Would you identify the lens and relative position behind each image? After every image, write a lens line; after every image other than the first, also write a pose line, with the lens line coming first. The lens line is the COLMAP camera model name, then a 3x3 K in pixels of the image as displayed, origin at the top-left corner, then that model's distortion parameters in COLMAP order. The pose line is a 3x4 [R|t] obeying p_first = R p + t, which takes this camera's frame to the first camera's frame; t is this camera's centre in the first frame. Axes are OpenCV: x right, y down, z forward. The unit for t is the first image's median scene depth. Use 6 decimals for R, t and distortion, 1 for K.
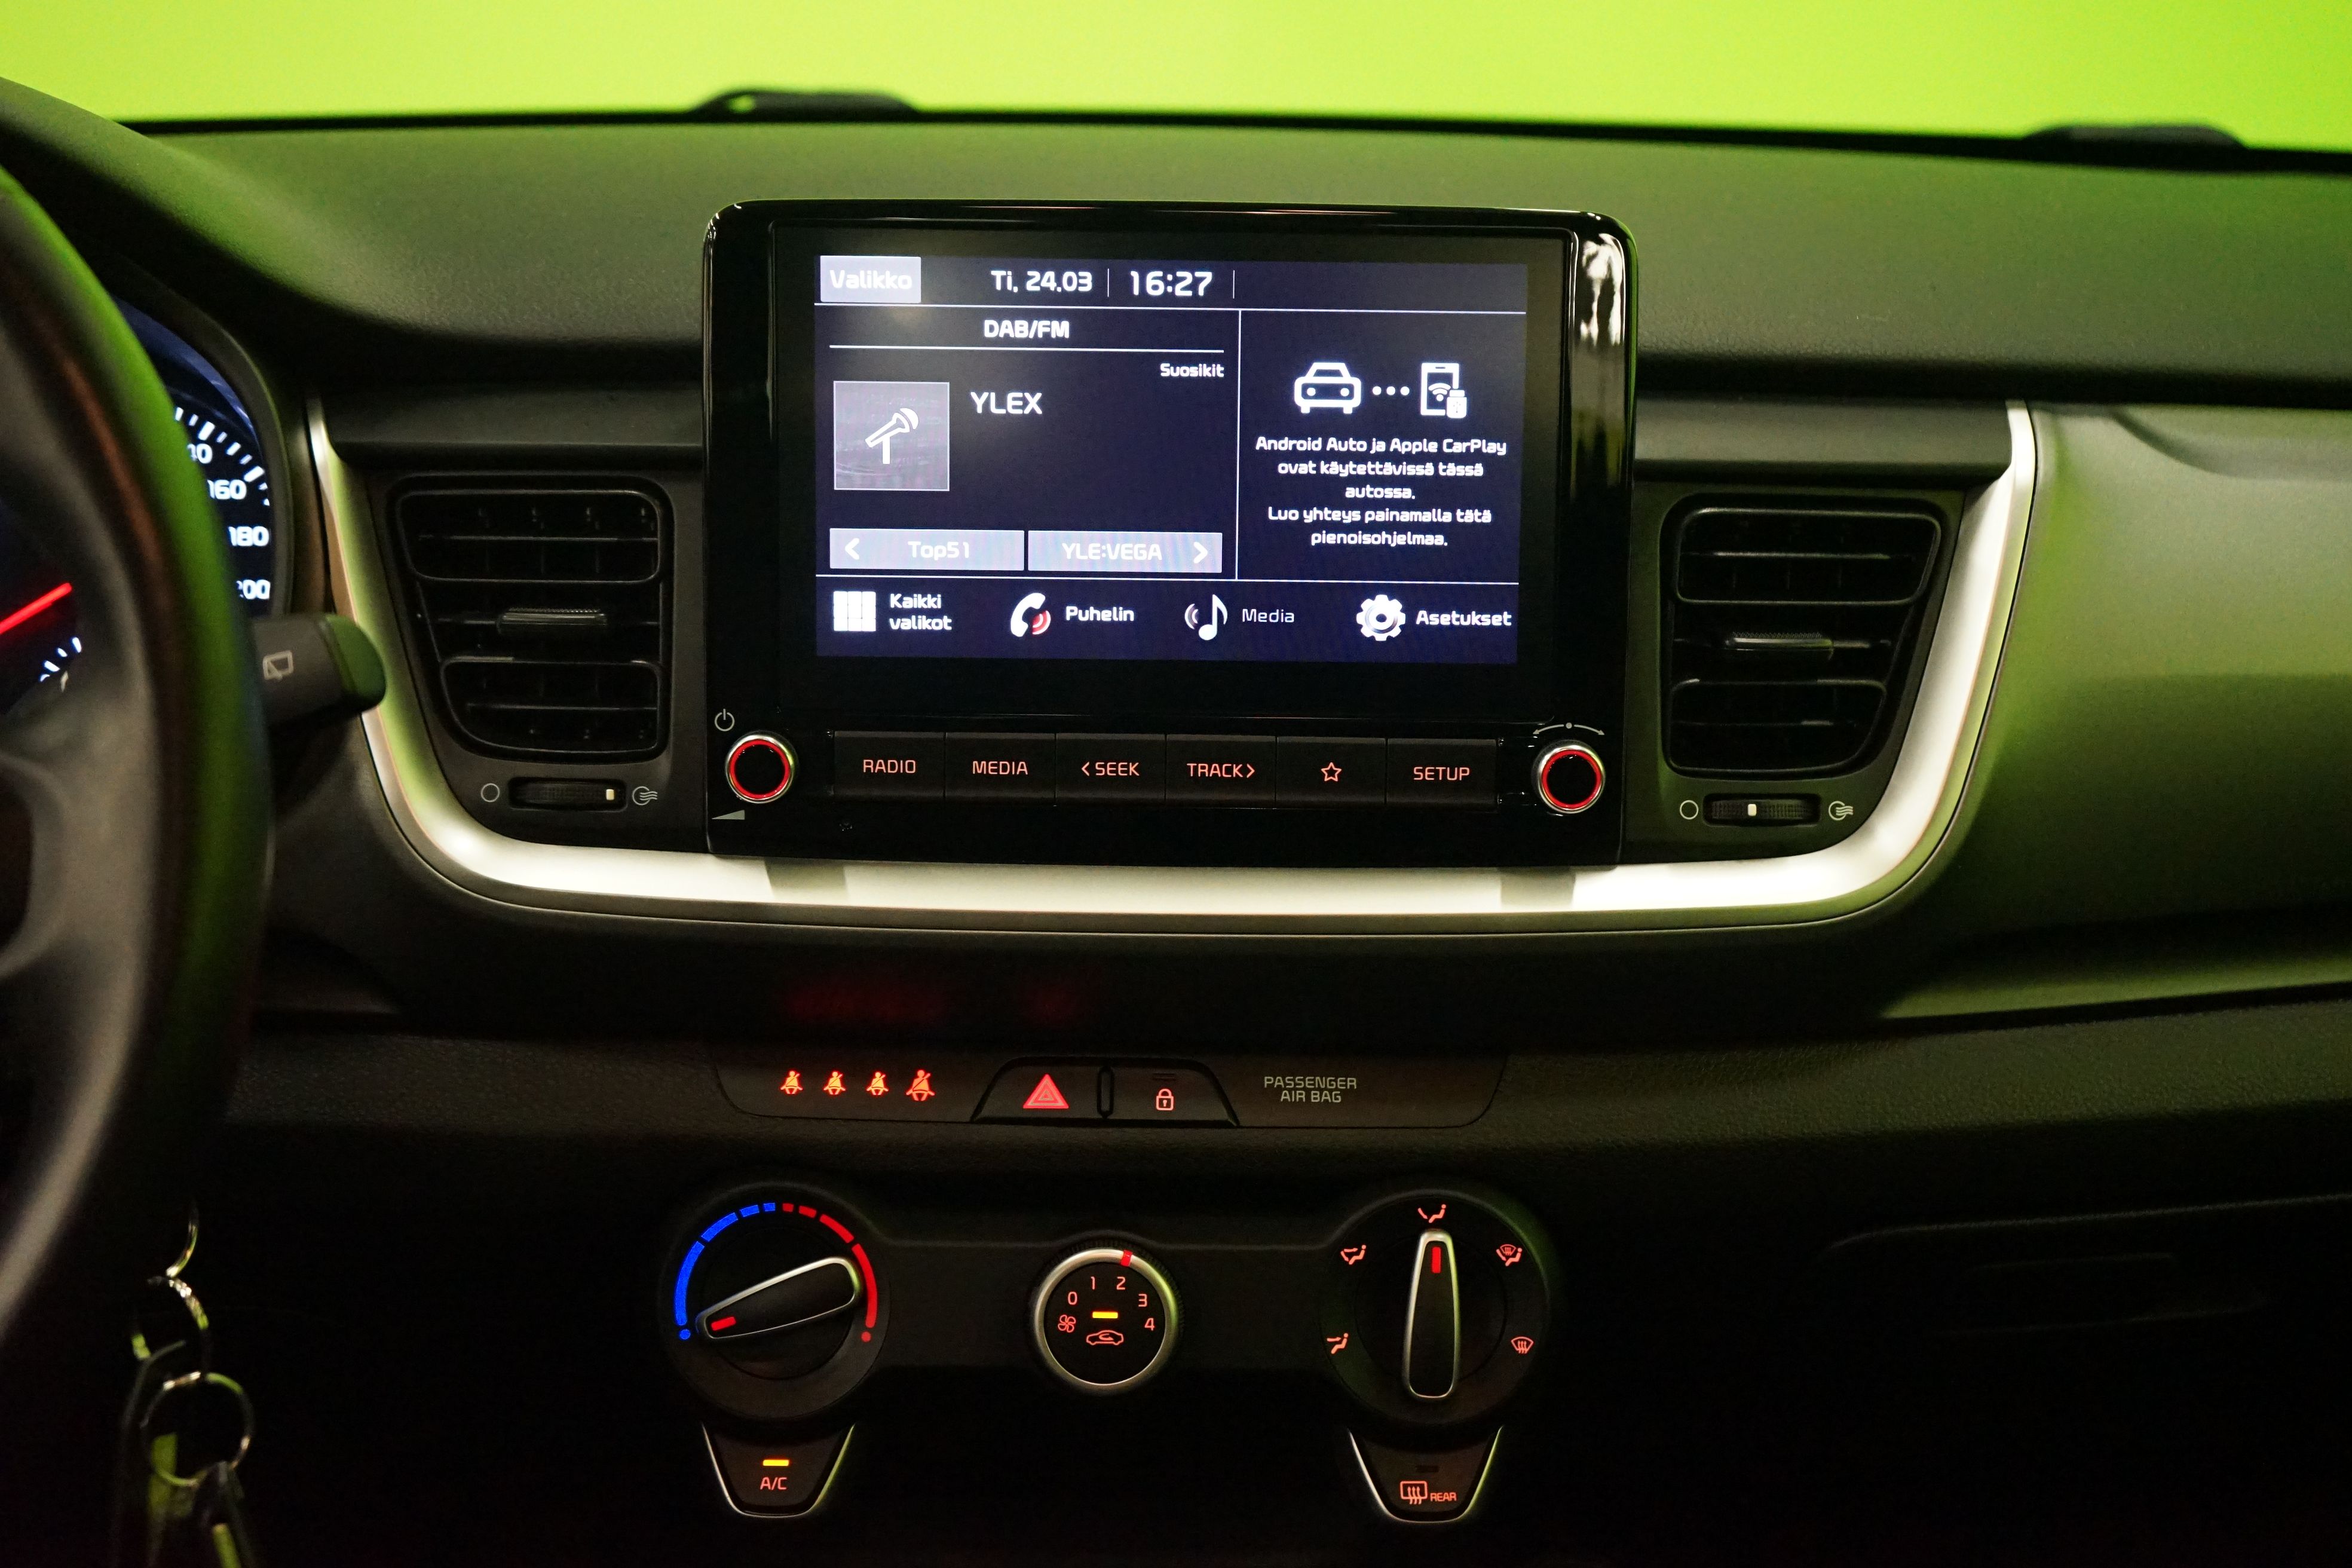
lens RADIAL K [[3023.3, 0, 1176.0], [0, 3023.3, 784.0], [0, 0, 1]] dist [-0.020103, -0.023285]
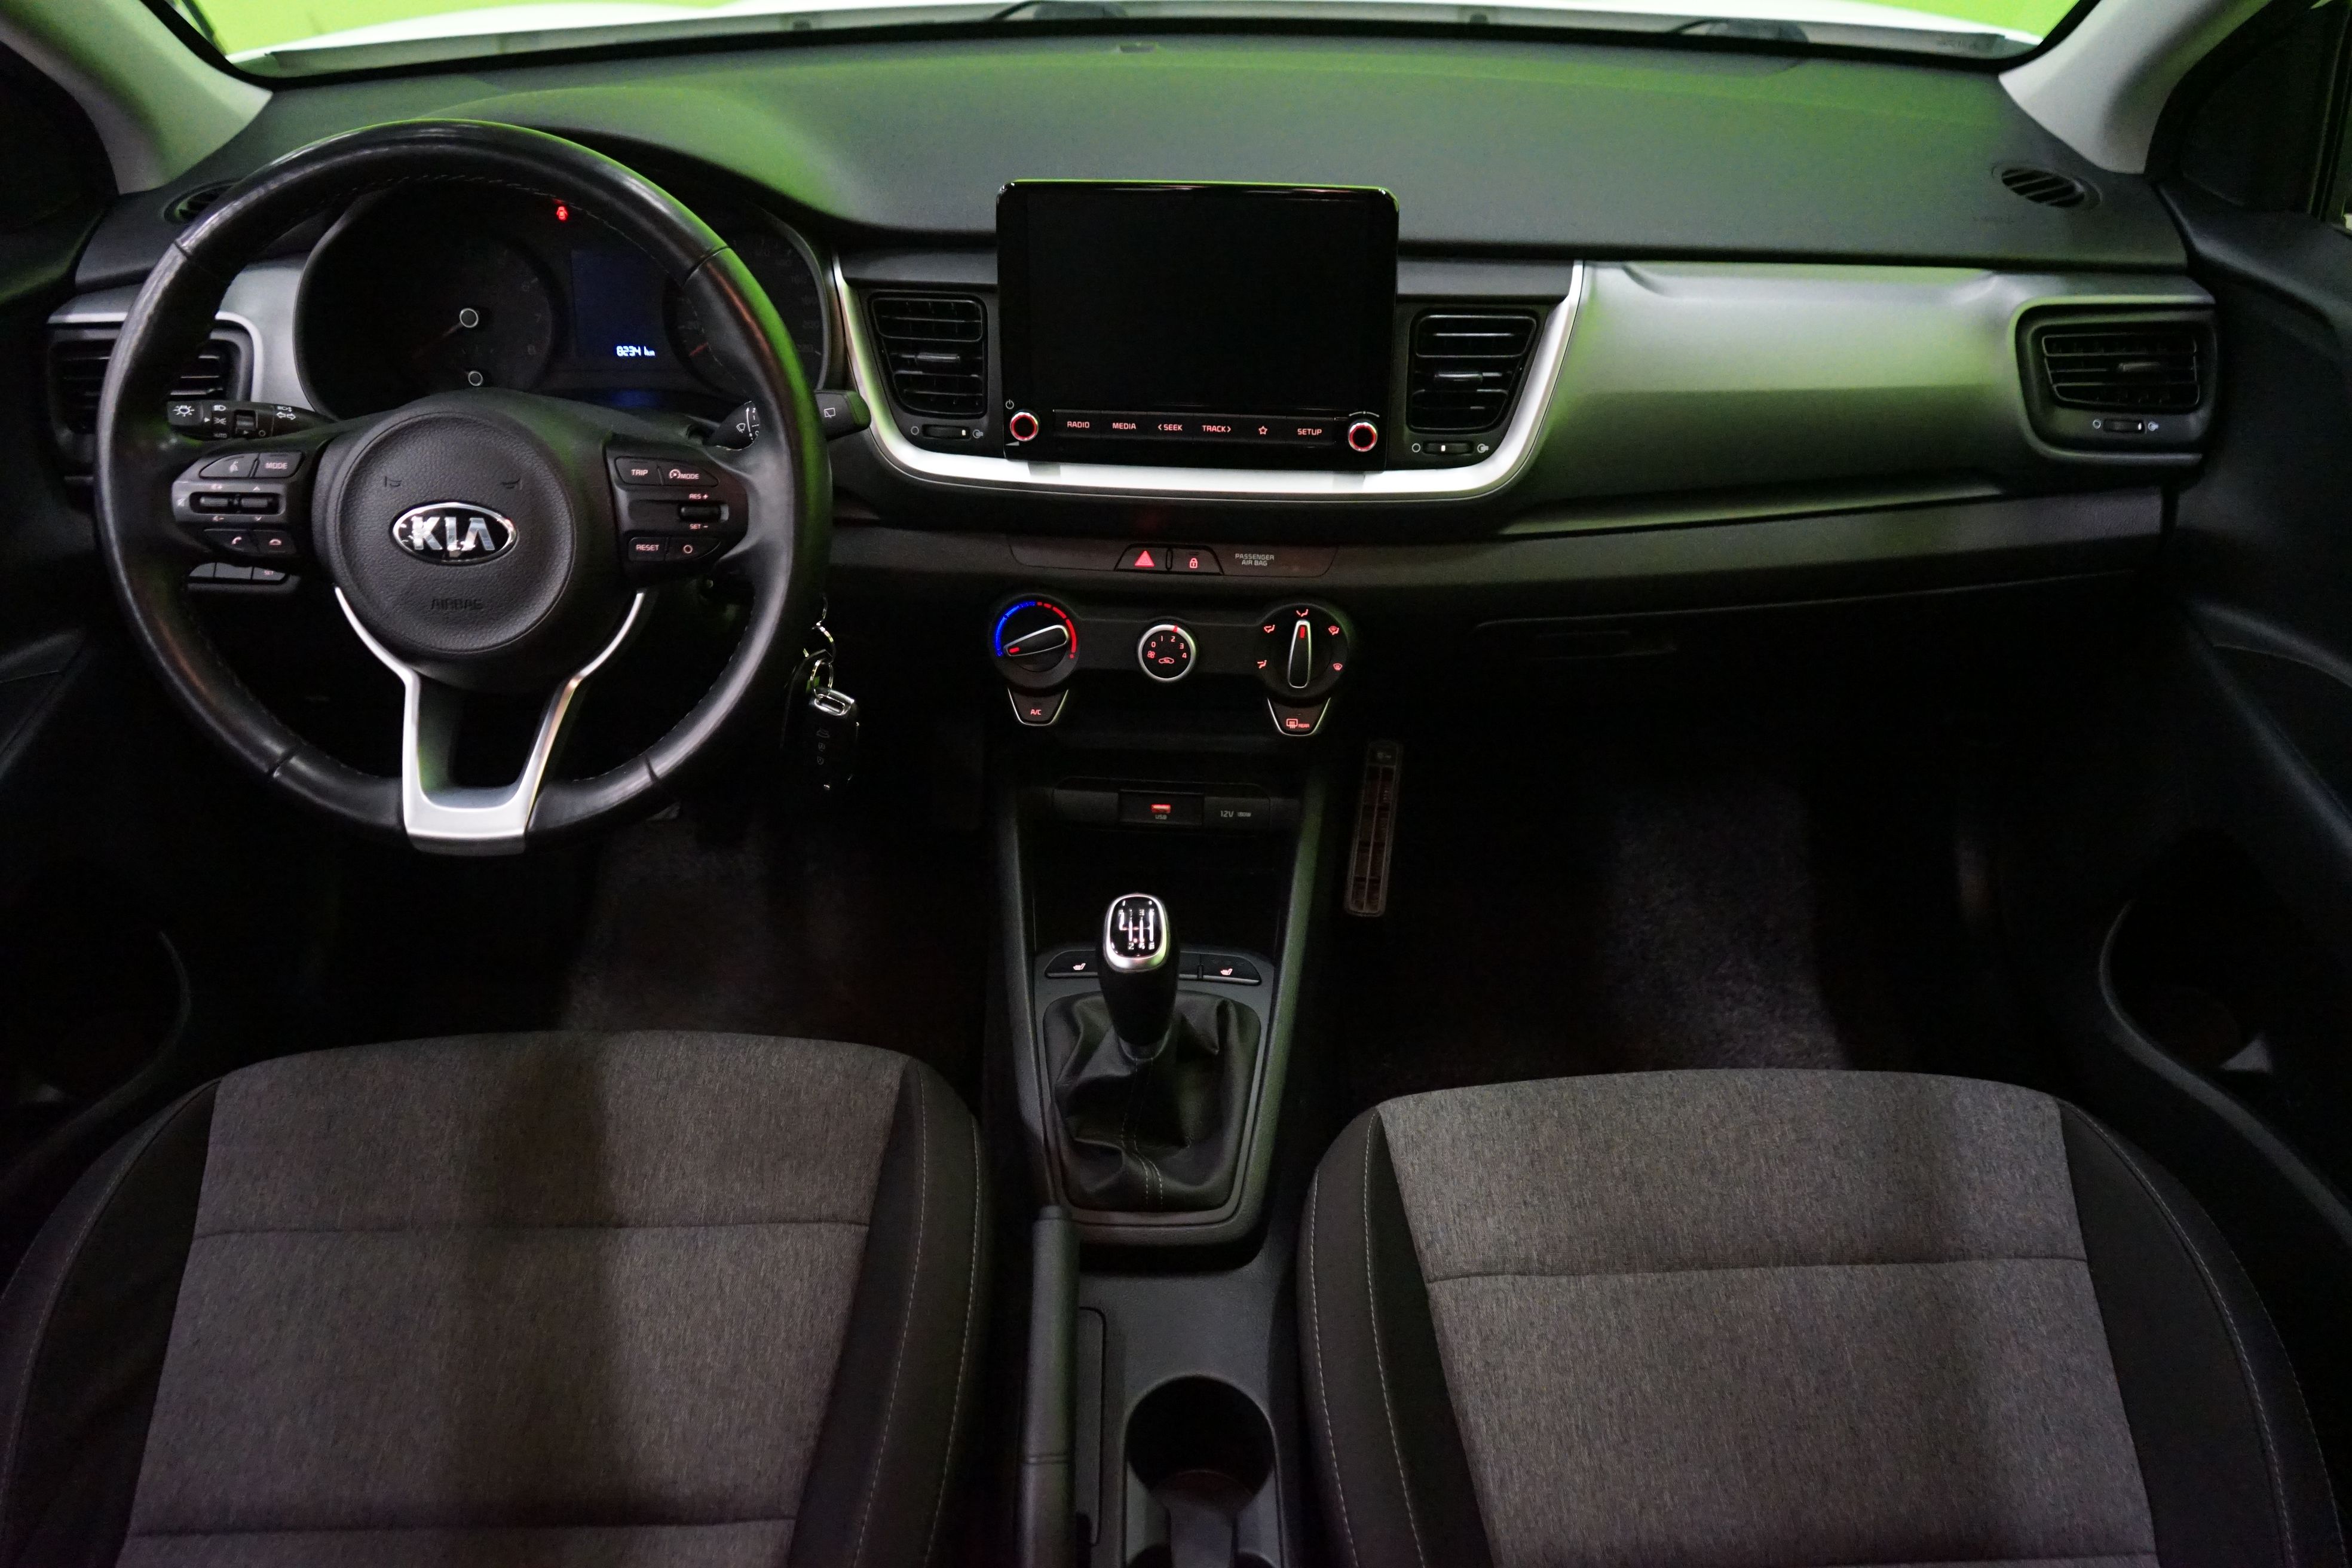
lens RADIAL K [[1937.6, 0, 1176.0], [0, 1937.6, 784.0], [0, 0, 1]] dist [-0.124980, -0.000136]
pose [[0.994990, 0.033217, -0.094294, 0.134072], [-0.001844, 0.949126, 0.314890, -0.214833], [0.099956, -0.313138, 0.944433, -0.515566]]
